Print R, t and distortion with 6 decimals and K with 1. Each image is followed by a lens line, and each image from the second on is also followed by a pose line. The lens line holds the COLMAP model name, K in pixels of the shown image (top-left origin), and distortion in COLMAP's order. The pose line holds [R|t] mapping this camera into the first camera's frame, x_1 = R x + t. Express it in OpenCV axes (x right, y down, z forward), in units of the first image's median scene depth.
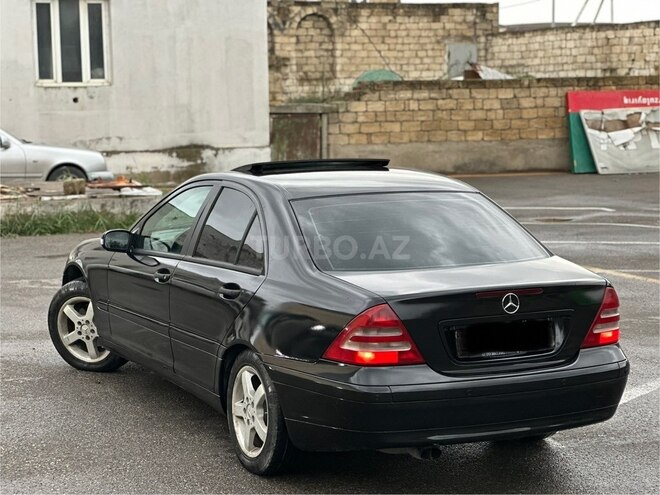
lens RADIAL K [[1480.3, 0, 357.7], [0, 1480.3, 247.9], [0, 0, 1]] dist [0.258928, 0.340650]
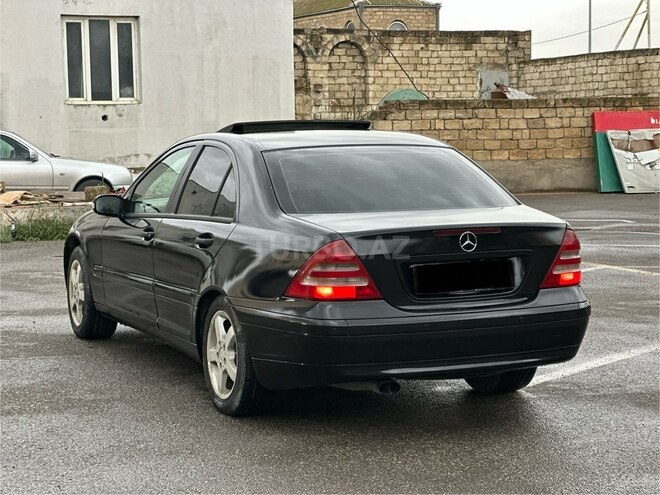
lens RADIAL K [[1480.3, 0, 357.7], [0, 1480.3, 247.9], [0, 0, 1]] dist [0.258928, 0.340650]
pose [[0.999498, 0.000691, -0.031679, 0.013756], [-0.001625, 0.999565, -0.029462, 0.016877], [0.031645, 0.029499, 0.999064, -0.006926]]
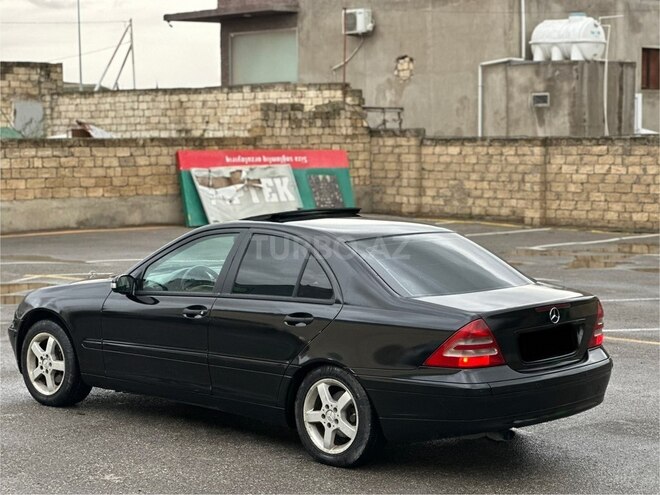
lens RADIAL K [[1480.3, 0, 357.7], [0, 1480.3, 247.9], [0, 0, 1]] dist [0.258928, 0.340650]
pose [[0.933611, -0.024761, 0.357432, -0.122972], [0.038377, 0.998781, -0.031050, 0.002806], [-0.356228, 0.042706, 0.933423, -0.038032]]
